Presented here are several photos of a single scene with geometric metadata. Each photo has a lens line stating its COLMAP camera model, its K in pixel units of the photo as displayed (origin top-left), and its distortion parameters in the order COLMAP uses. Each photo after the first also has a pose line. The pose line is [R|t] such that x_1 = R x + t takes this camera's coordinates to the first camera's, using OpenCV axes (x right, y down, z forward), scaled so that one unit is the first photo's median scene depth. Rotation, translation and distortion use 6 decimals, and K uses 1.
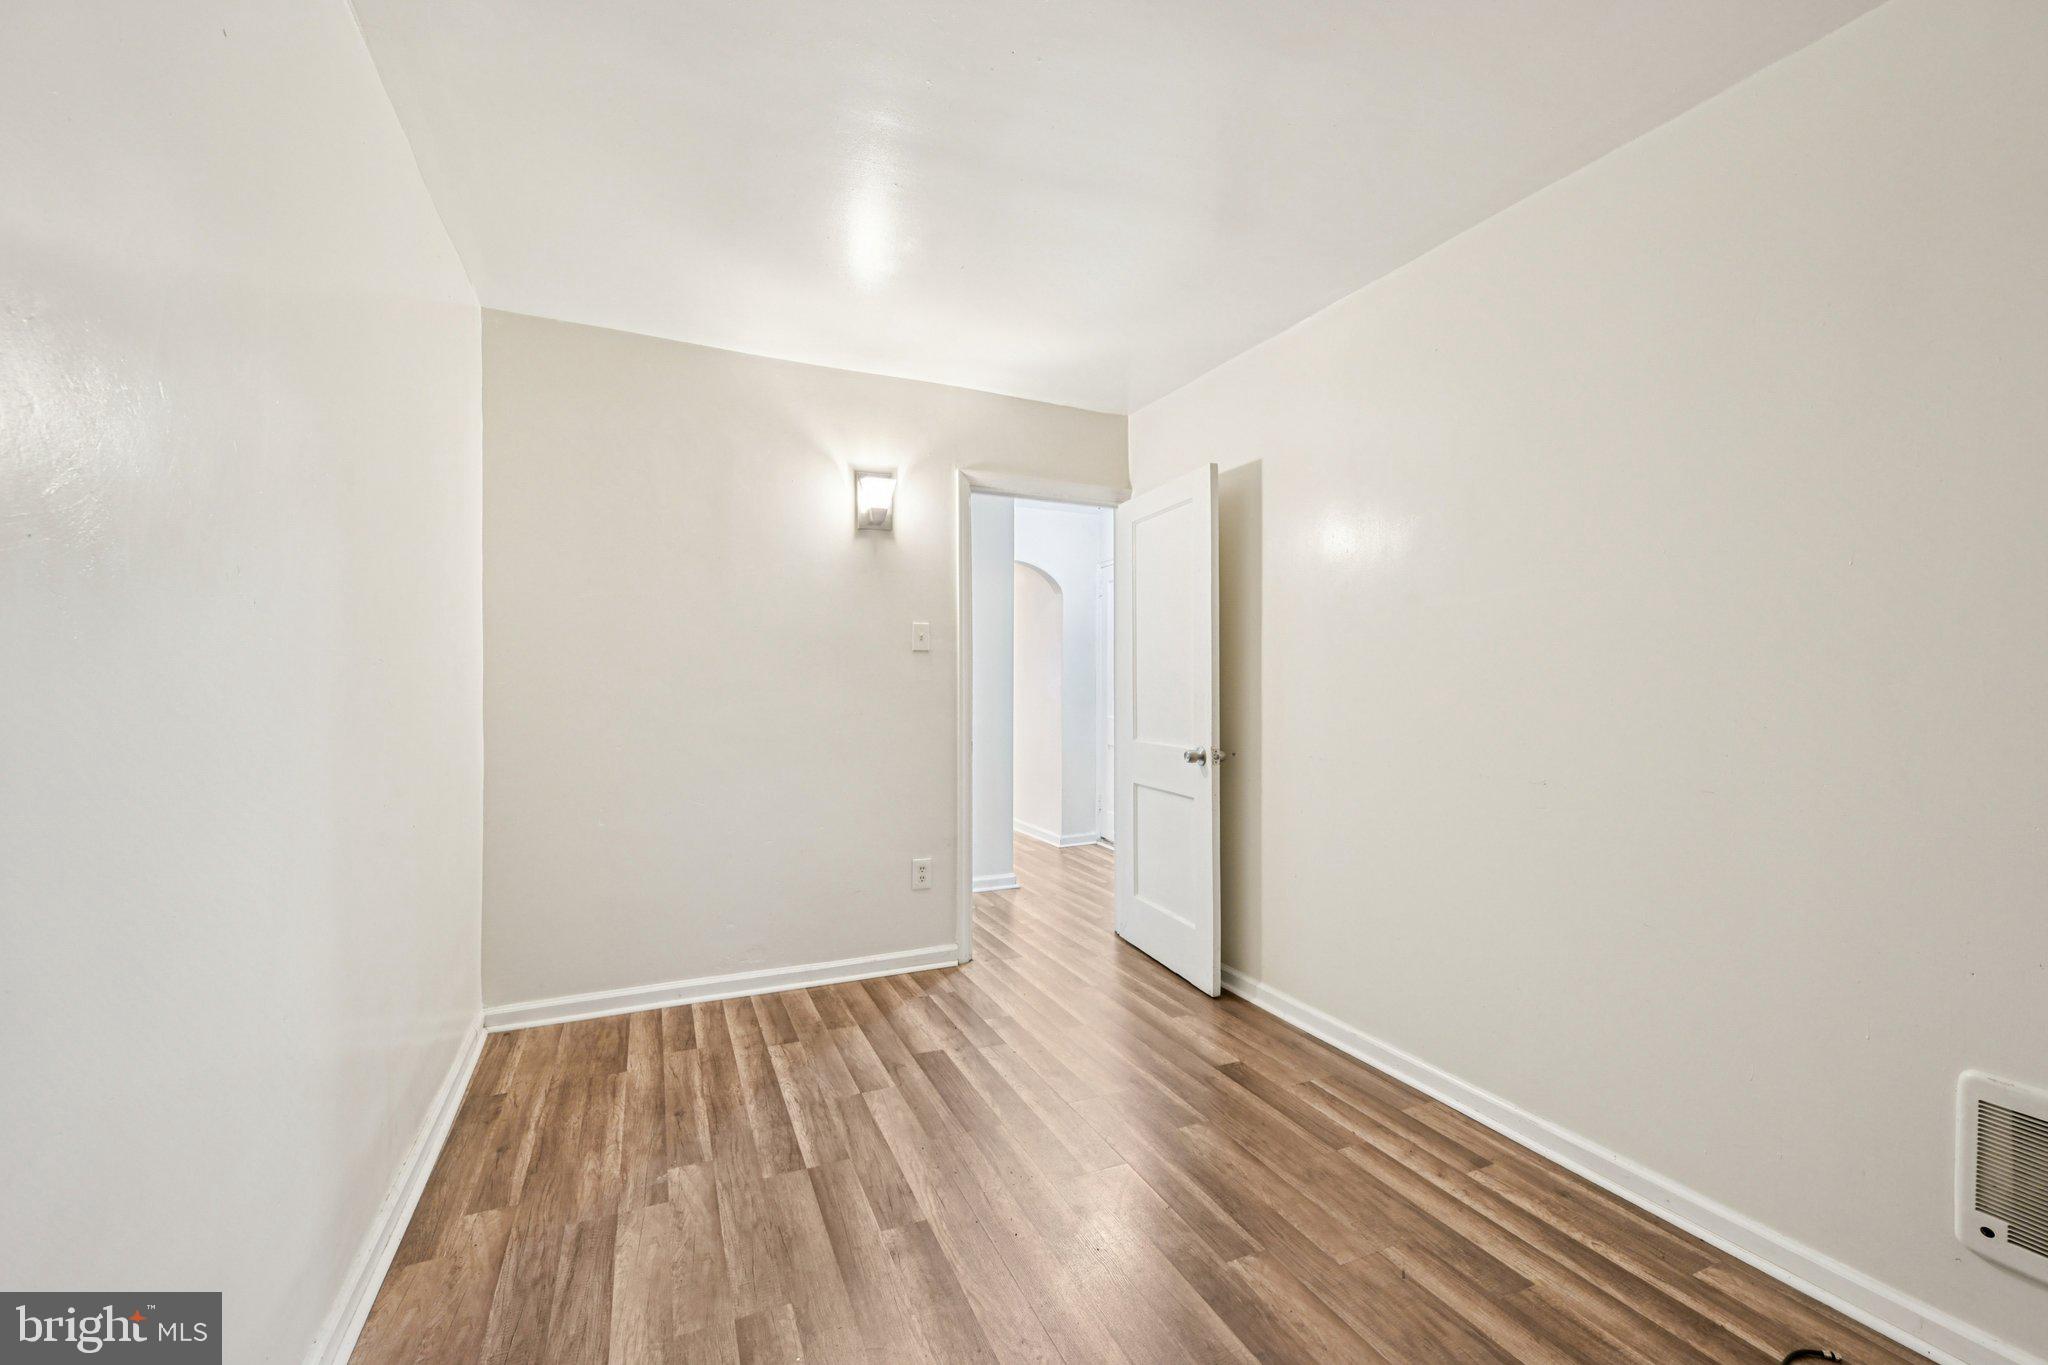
lens RADIAL K [[828.4, 0, 1024.7], [0, 828.4, 686.6], [0, 0, 1]] dist [-0.000112, 0.000068]
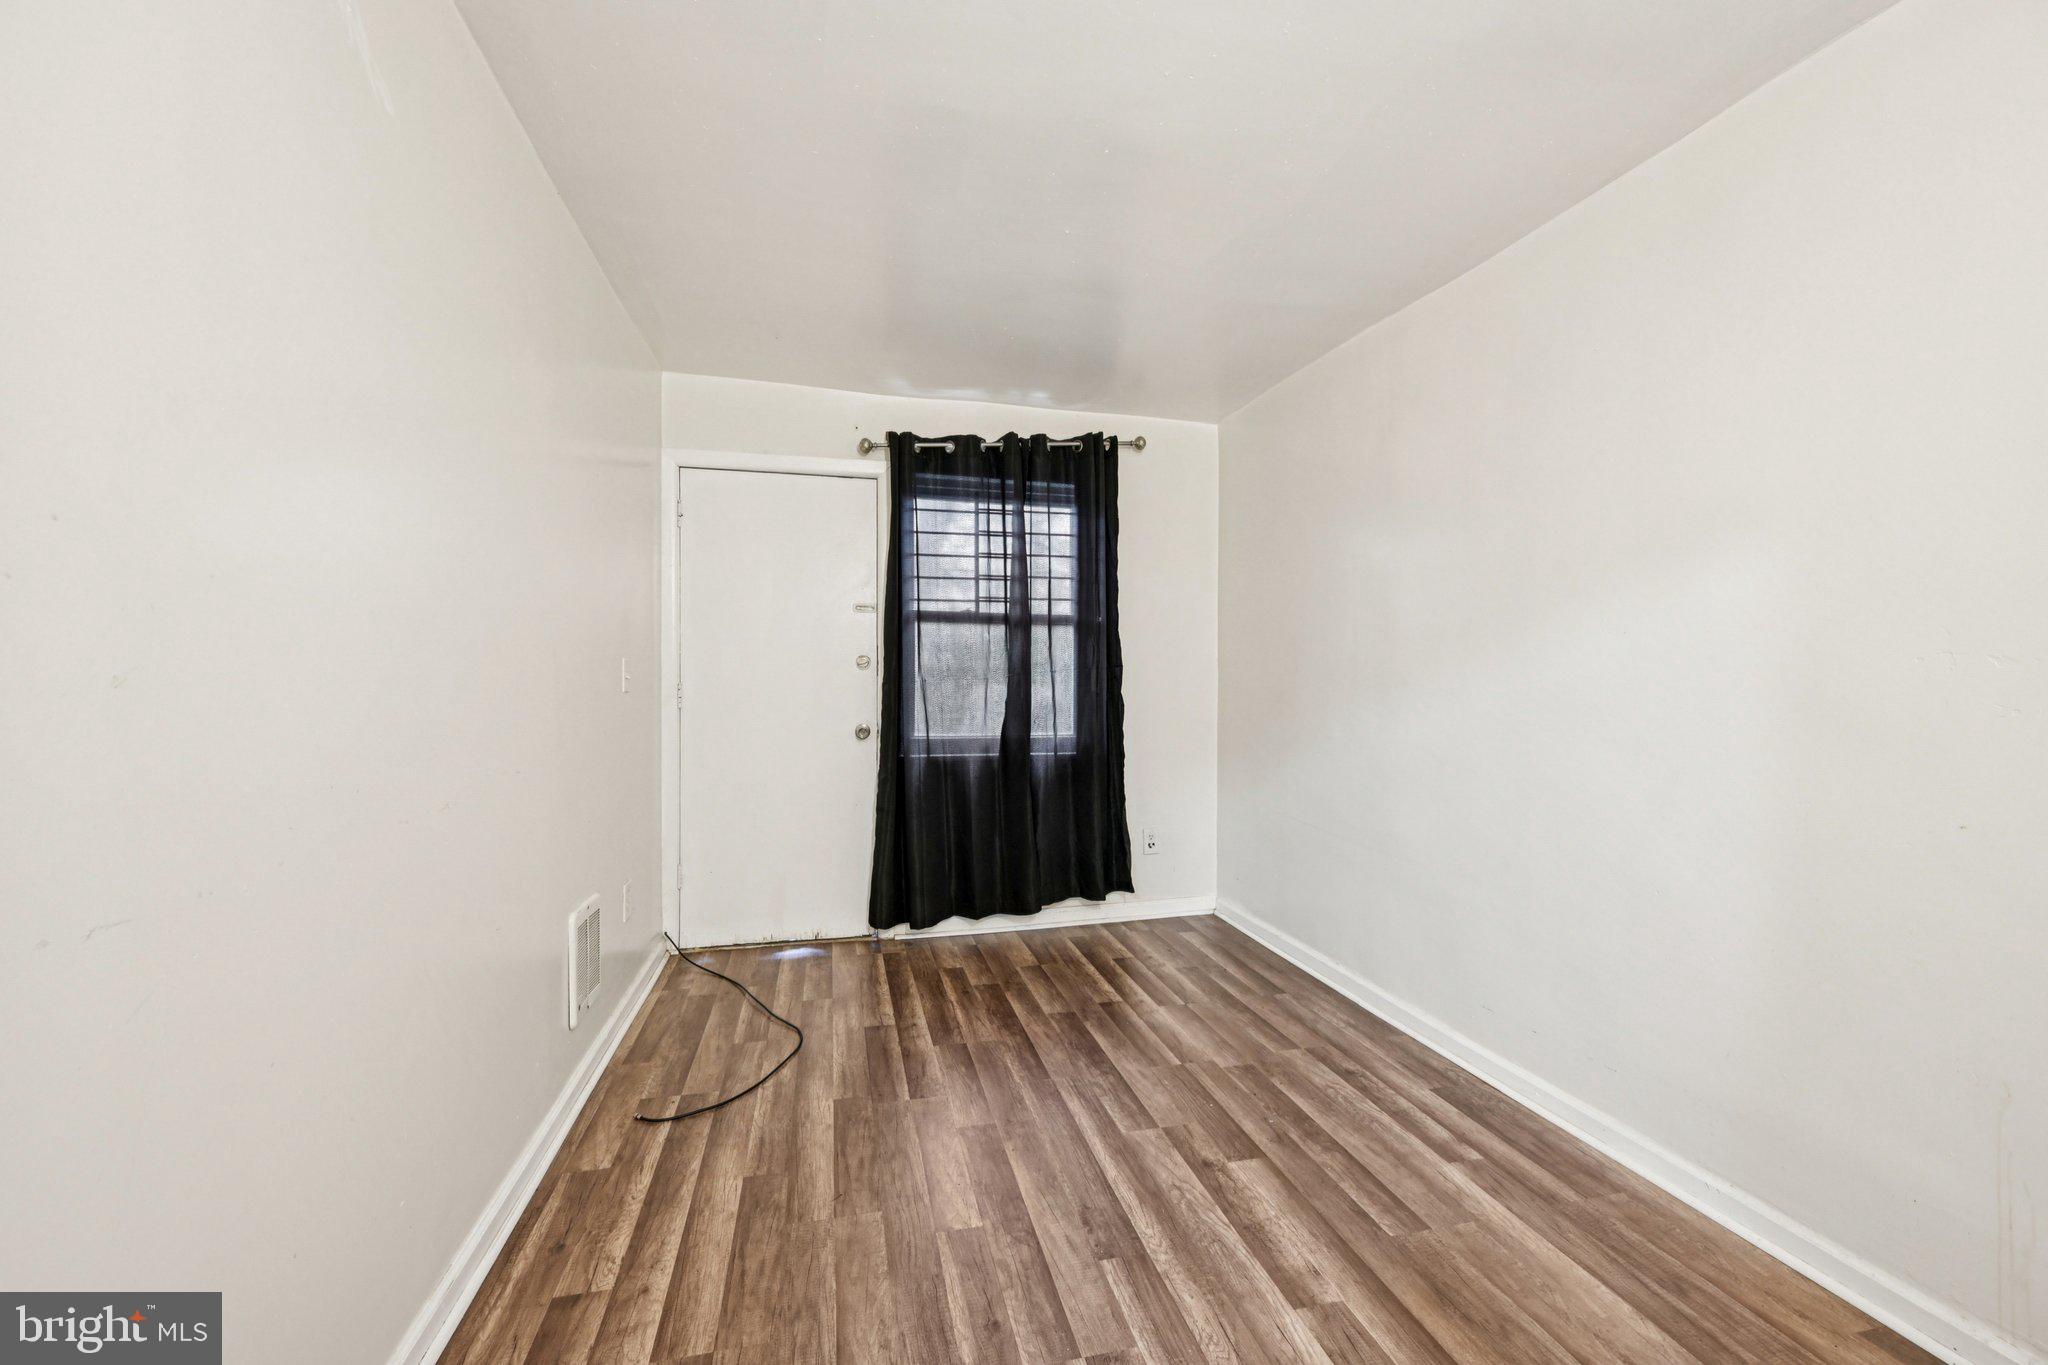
lens RADIAL K [[828.4, 0, 1025.7], [0, 828.4, 680.4], [0, 0, 1]] dist [-0.000112, 0.000068]
pose [[-0.981516, -0.008965, 0.191172, -0.005041], [-0.008874, 0.999960, 0.001328, -0.000485], [-0.191176, -0.000393, -0.981556, 1.925030]]
